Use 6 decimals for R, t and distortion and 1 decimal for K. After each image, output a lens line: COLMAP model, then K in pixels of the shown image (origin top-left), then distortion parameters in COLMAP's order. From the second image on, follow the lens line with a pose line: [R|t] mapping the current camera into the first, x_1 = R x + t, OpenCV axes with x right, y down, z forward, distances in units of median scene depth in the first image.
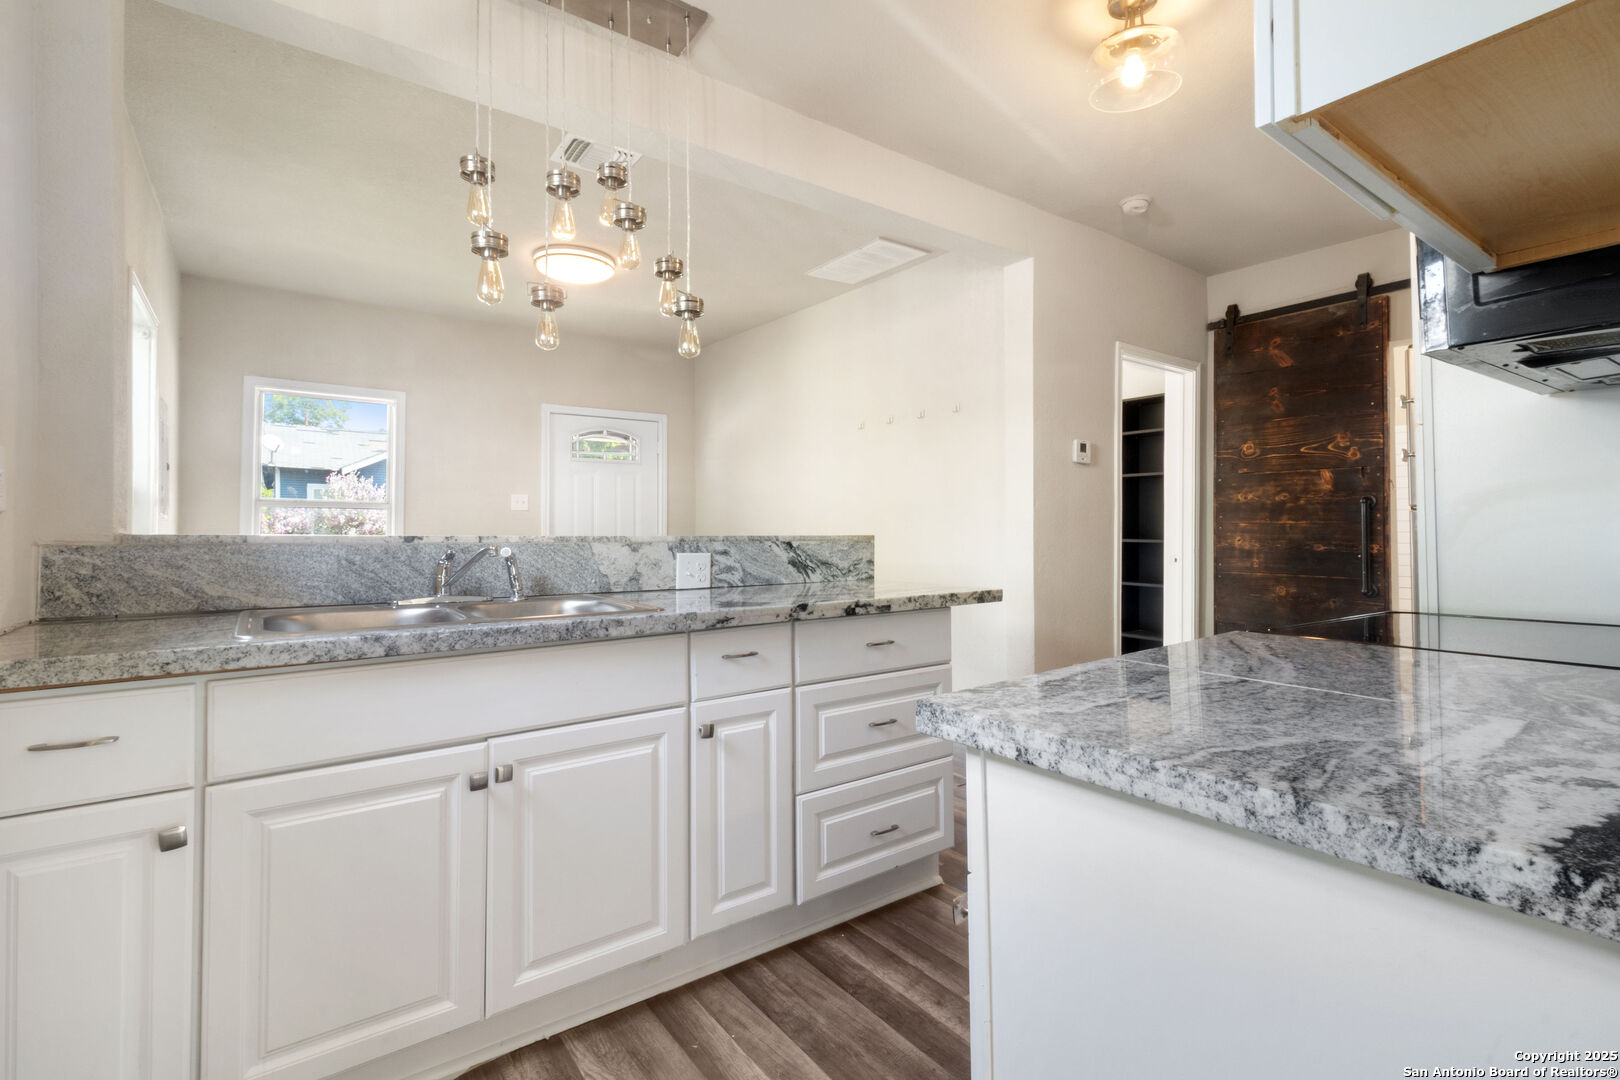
lens RADIAL K [[743.1, 0, 814.1], [0, 743.1, 526.2], [0, 0, 1]] dist [0.005487, -0.000179]
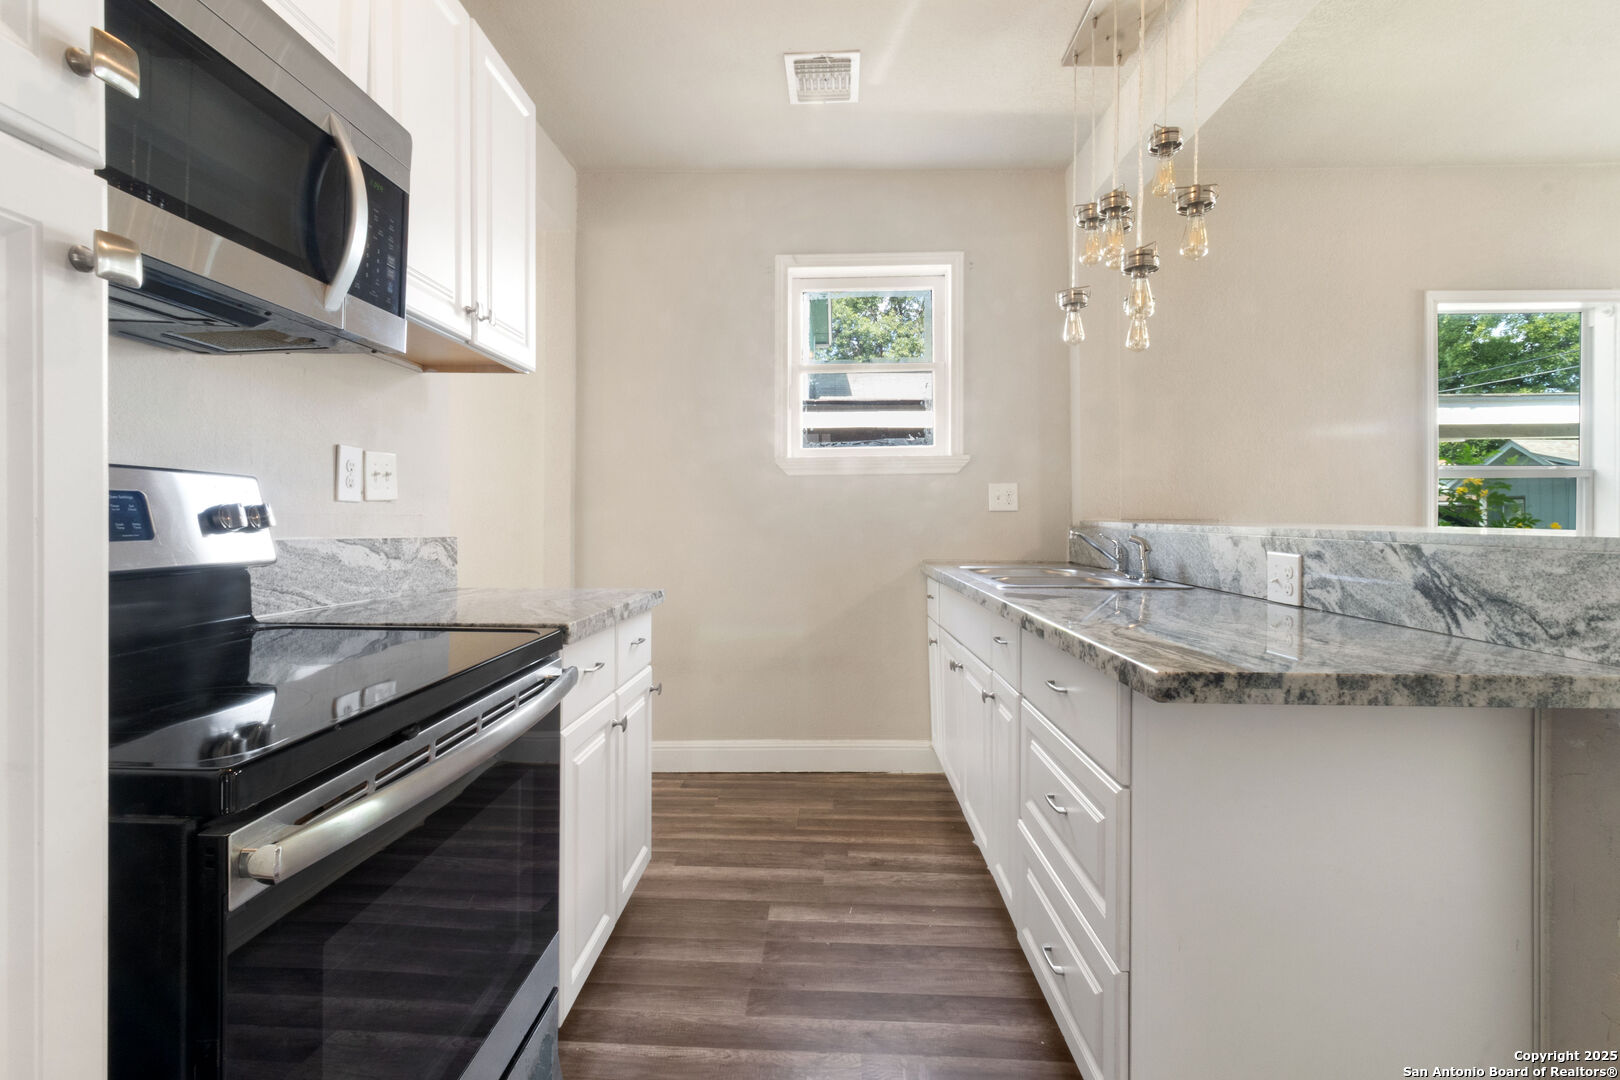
lens RADIAL K [[743.1, 0, 806.0], [0, 743.1, 522.7], [0, 0, 1]] dist [0.005487, -0.000179]
pose [[-0.615674, 0.006799, -0.787972, 0.639992], [0.004975, 0.999976, 0.004741, 0.001809], [0.787985, -0.001001, -0.615693, 1.029982]]
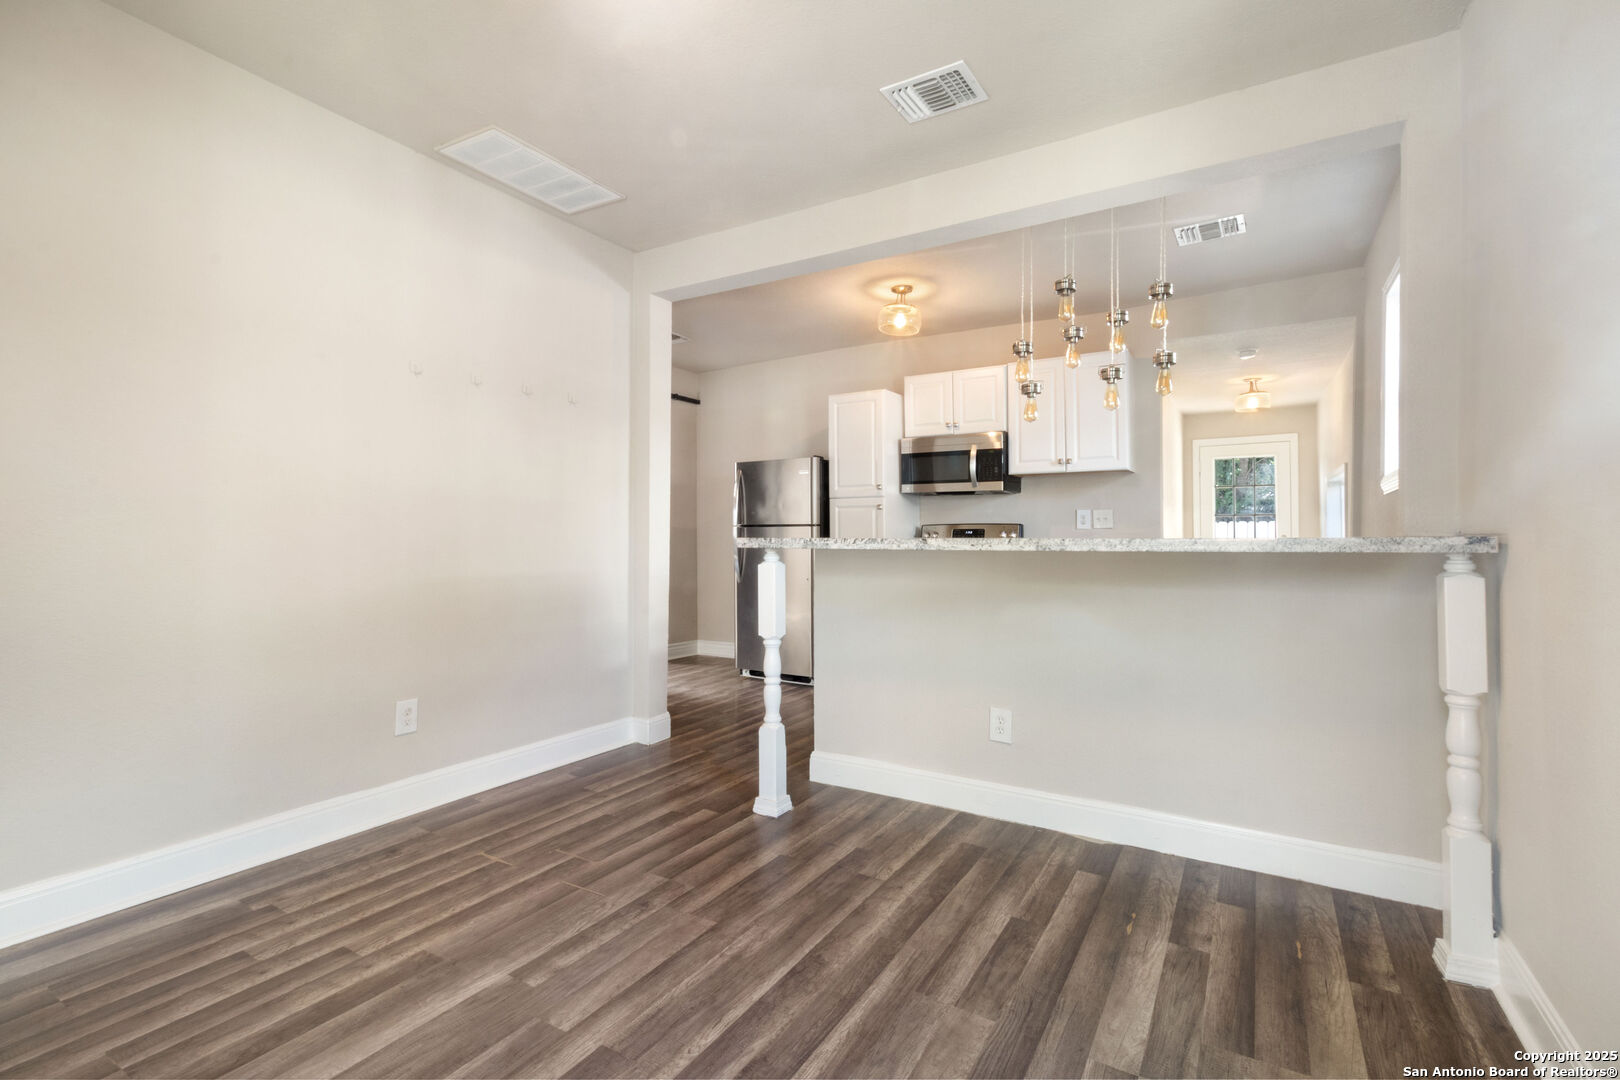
lens RADIAL K [[743.1, 0, 813.1], [0, 743.1, 534.2], [0, 0, 1]] dist [0.005487, -0.000179]
pose [[-0.384201, 0.003057, 0.923244, -1.195361], [-0.008668, 0.999938, -0.006919, 0.015710], [-0.923209, -0.010661, -0.384151, 1.687147]]
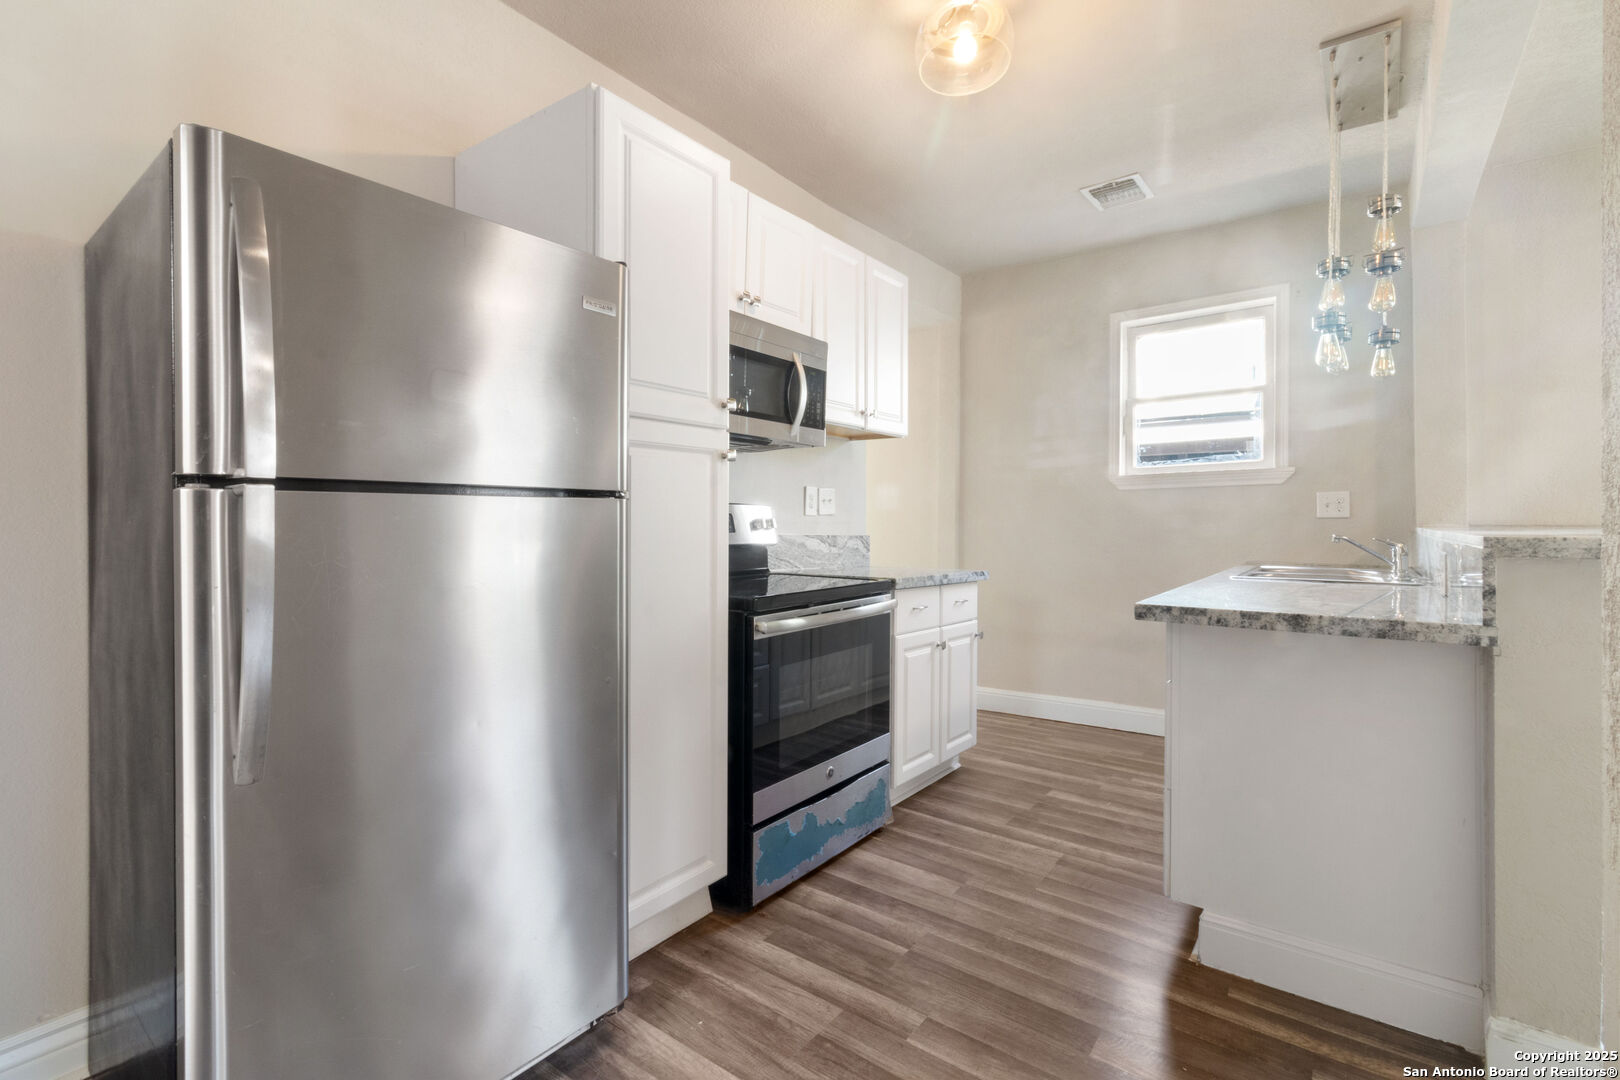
lens RADIAL K [[743.1, 0, 811.3], [0, 743.1, 530.7], [0, 0, 1]] dist [0.005487, -0.000179]
pose [[-0.955054, 0.004155, -0.296404, 0.746715], [0.003266, 0.999989, 0.003496, 0.005482], [0.296415, 0.002371, -0.955056, 1.529687]]
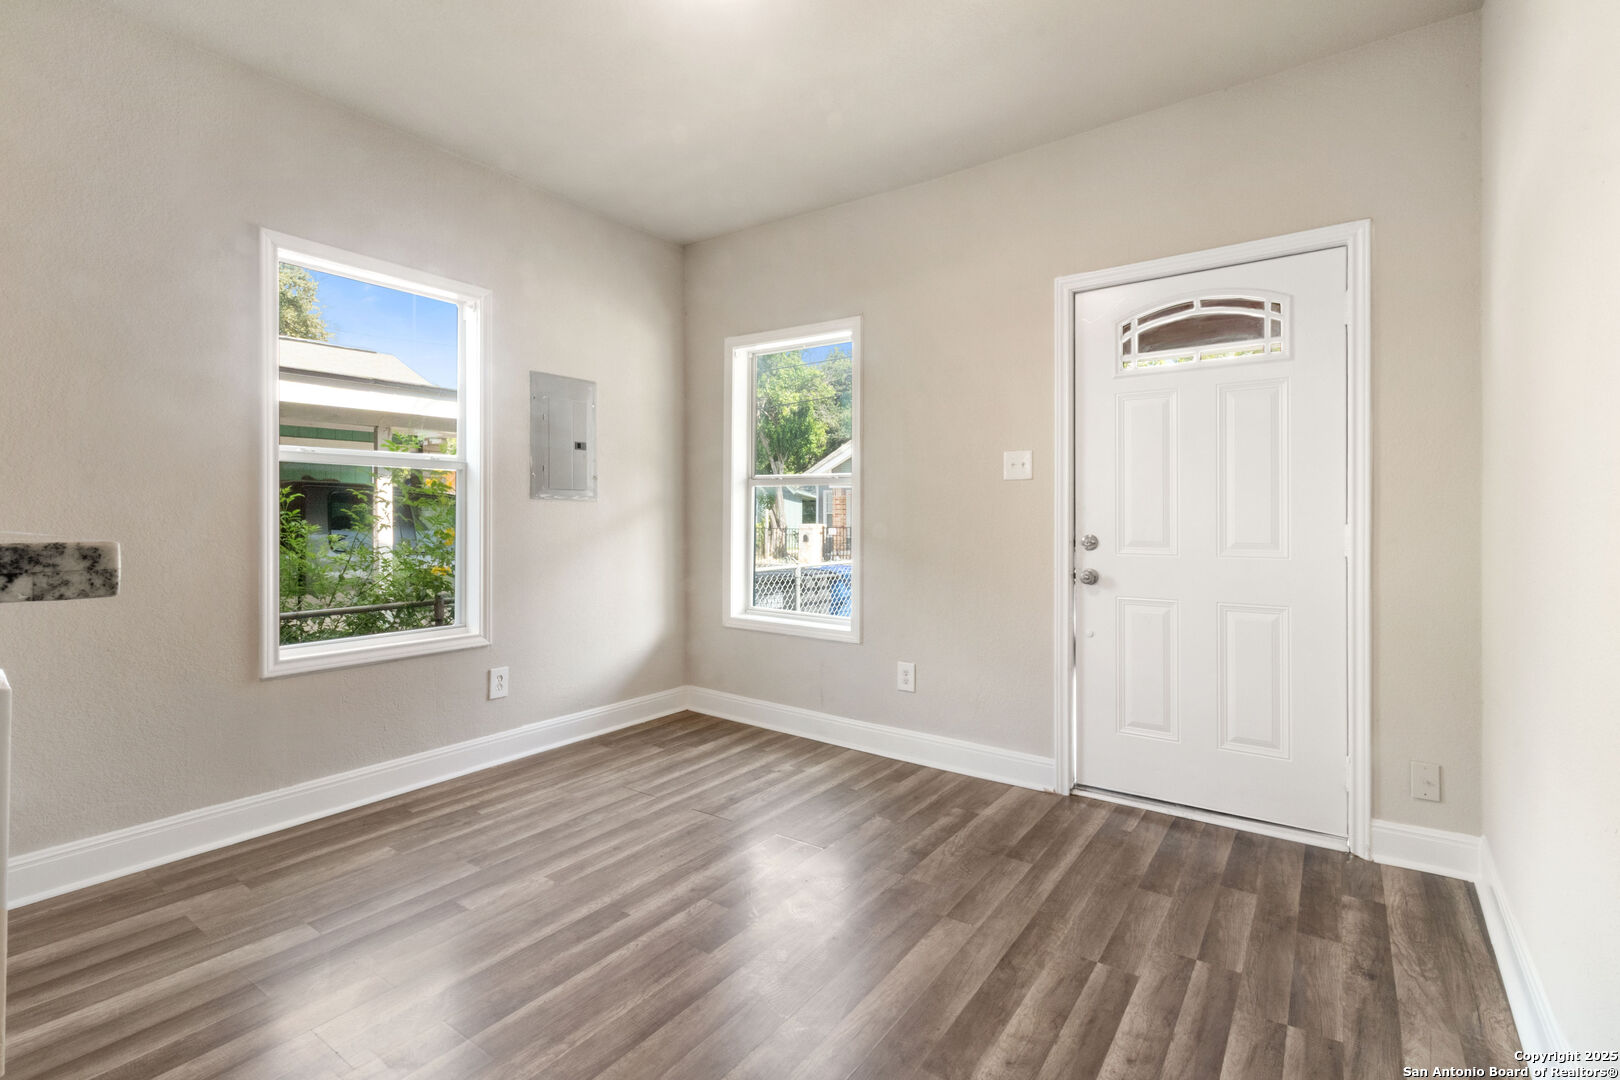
lens RADIAL K [[743.1, 0, 809.5], [0, 743.1, 516.5], [0, 0, 1]] dist [0.005487, -0.000179]
pose [[0.312445, 0.005904, -0.949917, 0.198747], [-0.000555, 0.999982, 0.006032, 0.007845], [0.949936, -0.001358, 0.312443, 1.467873]]
